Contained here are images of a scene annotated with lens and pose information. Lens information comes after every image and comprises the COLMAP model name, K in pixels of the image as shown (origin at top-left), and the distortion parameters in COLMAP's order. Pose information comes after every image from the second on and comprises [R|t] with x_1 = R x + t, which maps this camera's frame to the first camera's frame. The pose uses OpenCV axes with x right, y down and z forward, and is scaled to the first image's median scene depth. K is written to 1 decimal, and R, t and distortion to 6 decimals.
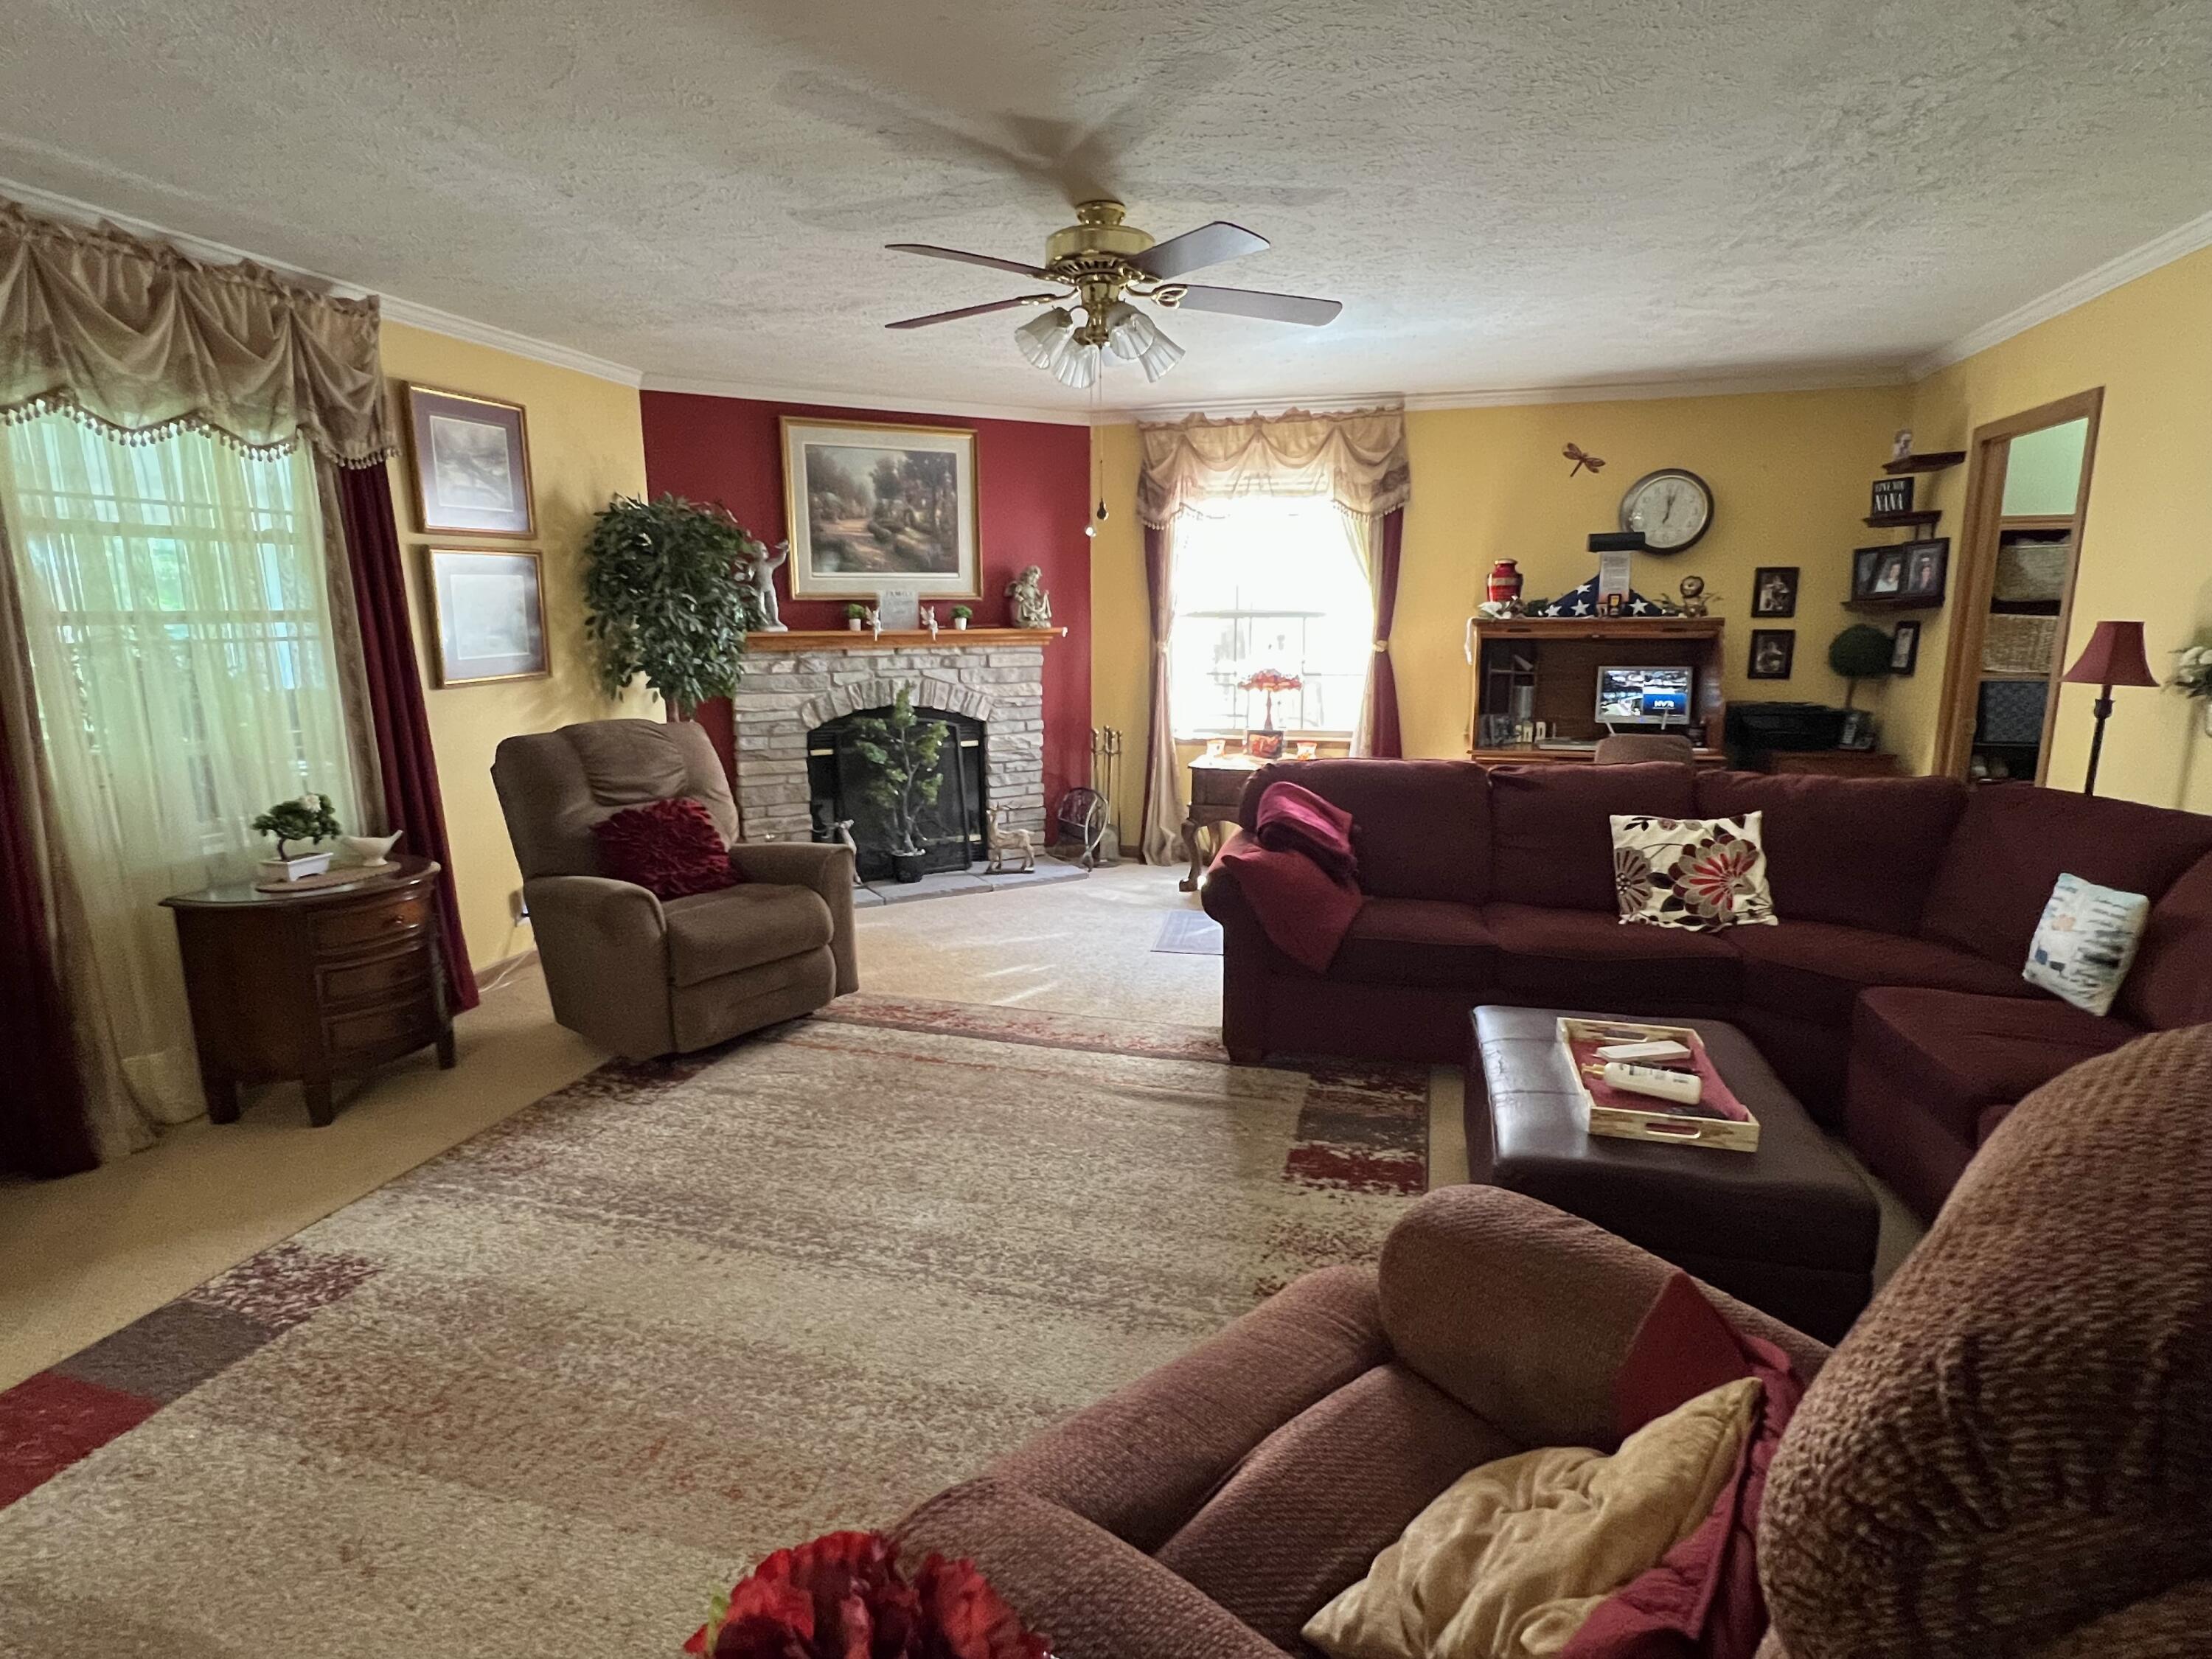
lens RADIAL K [[1182.0, 0, 1105.2], [0, 1182.0, 820.0], [0, 0, 1]] dist [0.017483, -0.001309]
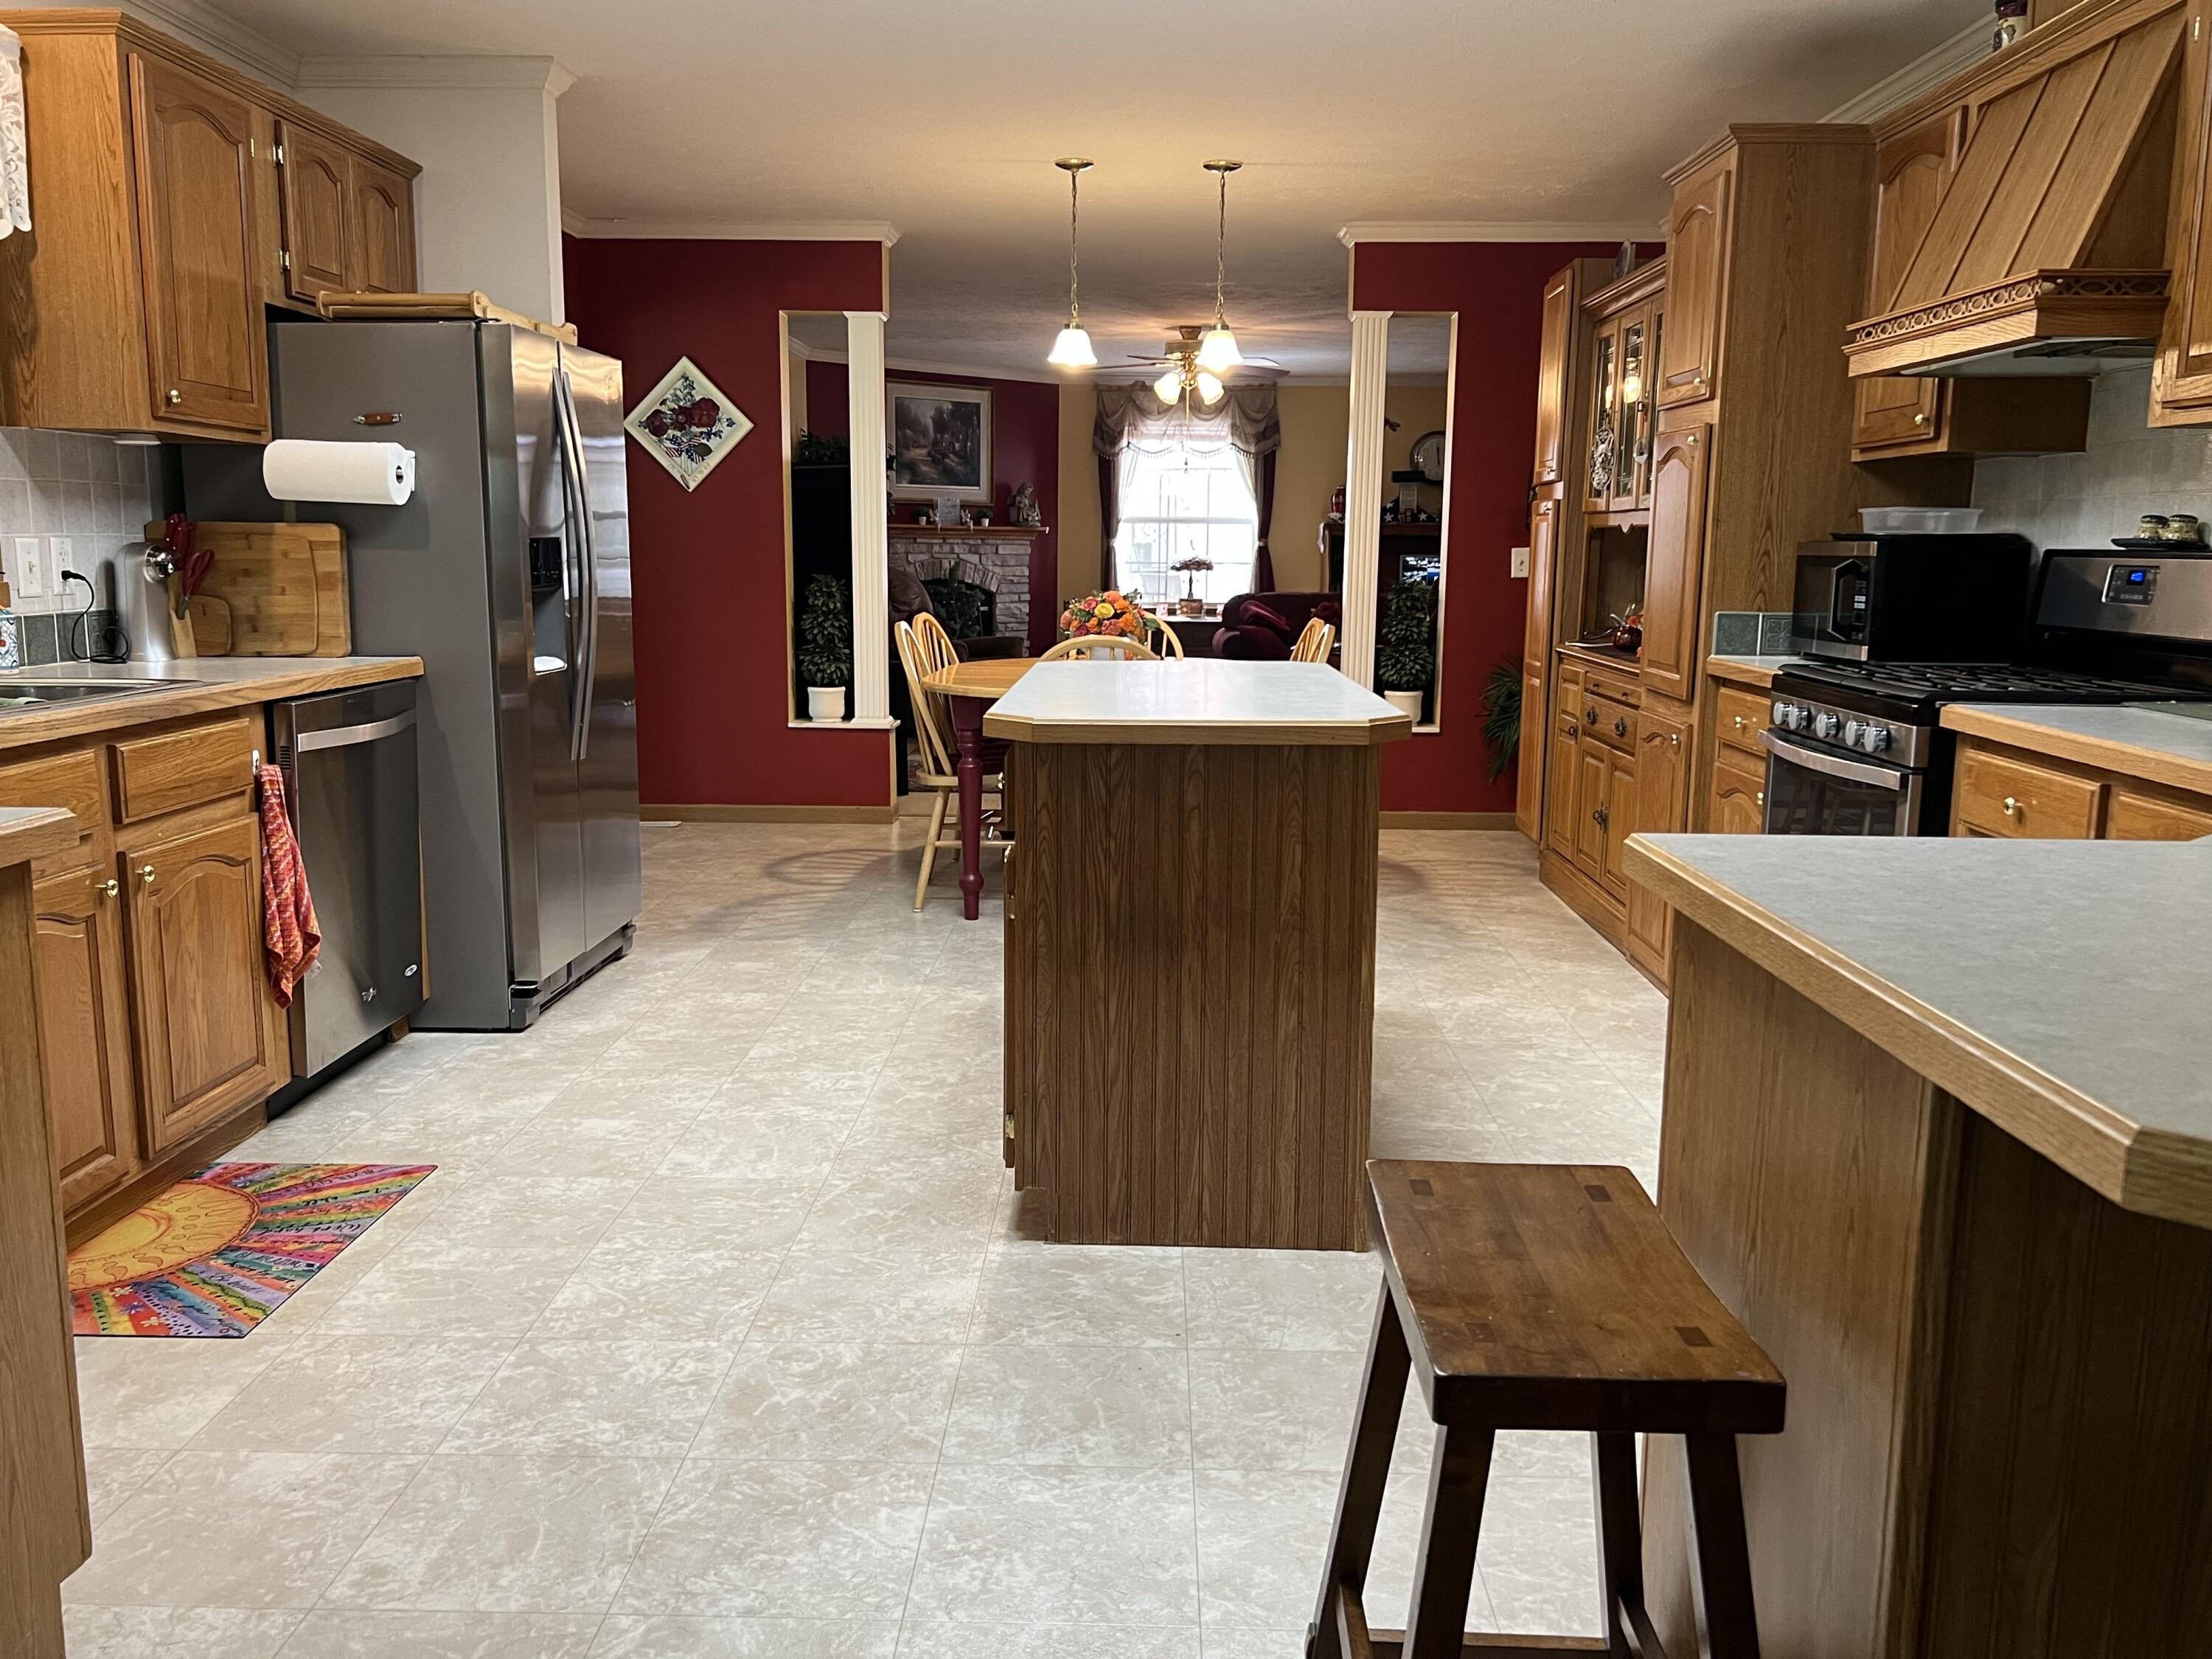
lens RADIAL K [[1800.4, 0, 1114.7], [0, 1800.4, 847.6], [0, 0, 1]] dist [0.037022, -0.060054]
pose [[0.963528, -0.029878, 0.265933, -0.569598], [0.034607, 0.999315, -0.013112, 0.263905], [-0.265359, 0.021837, 0.963902, -1.143951]]
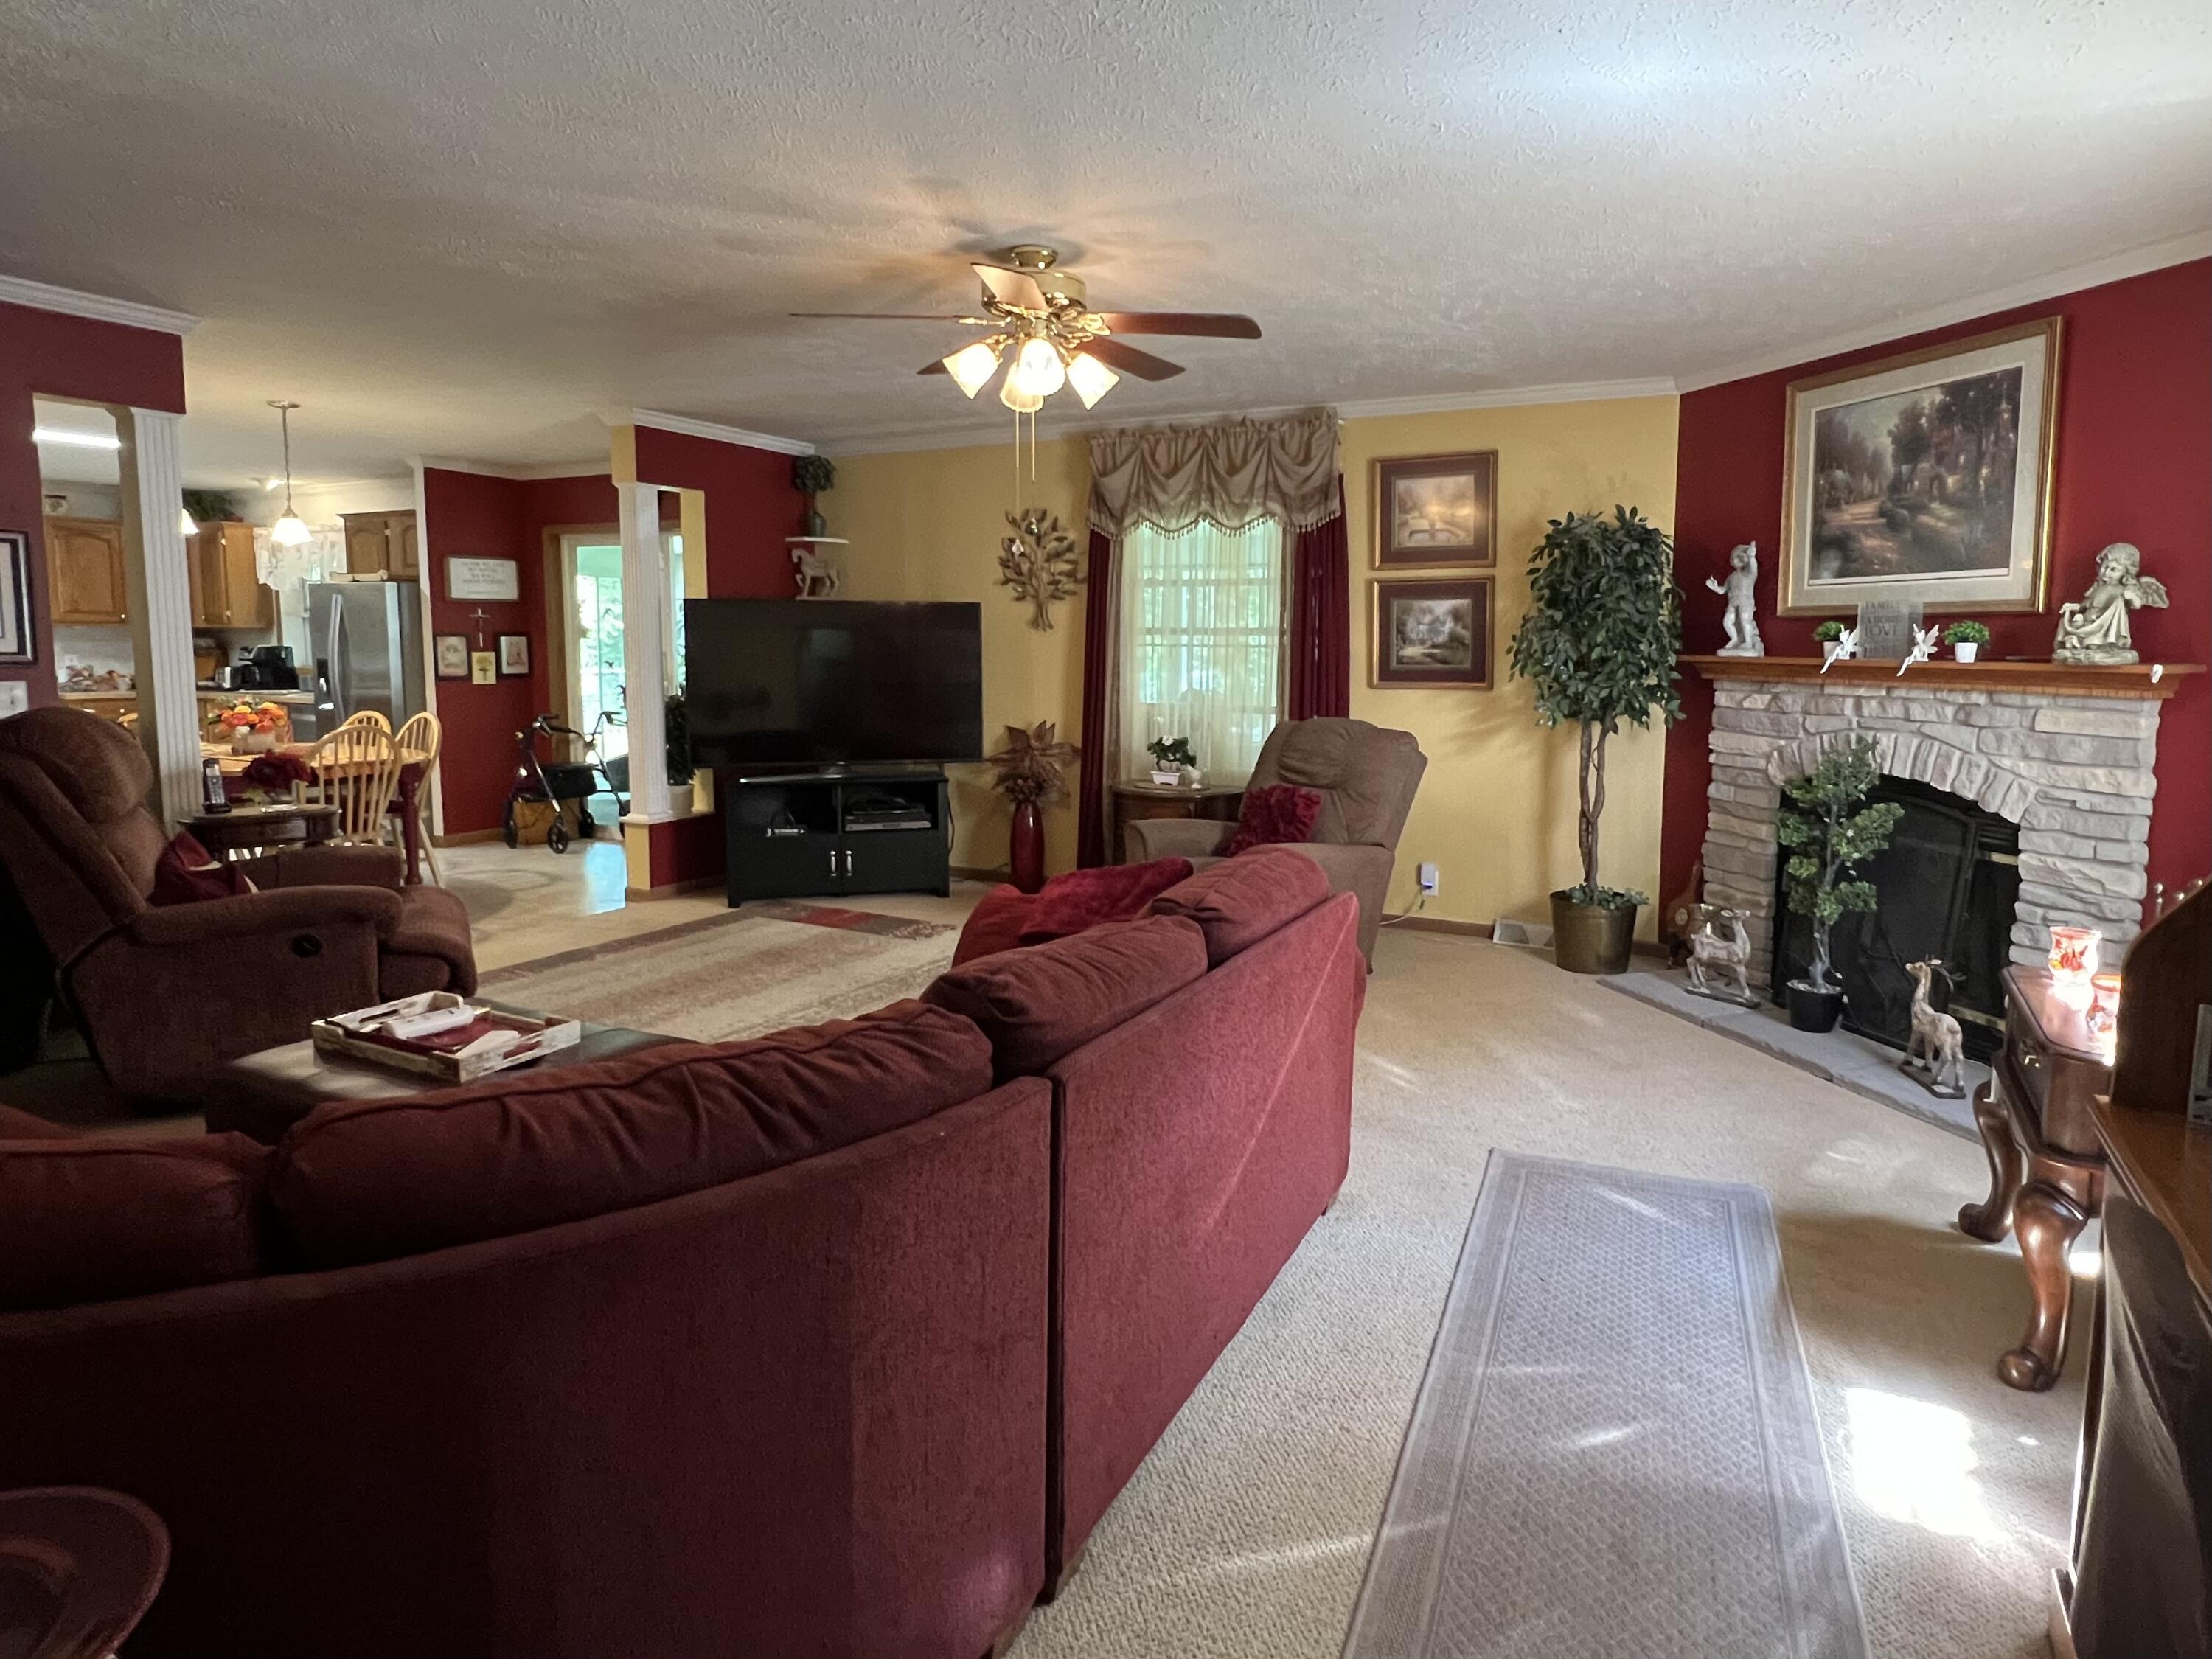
lens RADIAL K [[1182.0, 0, 1193.2], [0, 1182.0, 769.0], [0, 0, 1]] dist [0.017483, -0.001309]
pose [[-0.163759, 0.109679, -0.980384, 0.546345], [-0.185927, 0.972559, 0.139860, -0.121965], [0.968821, 0.205183, -0.138872, 0.728333]]
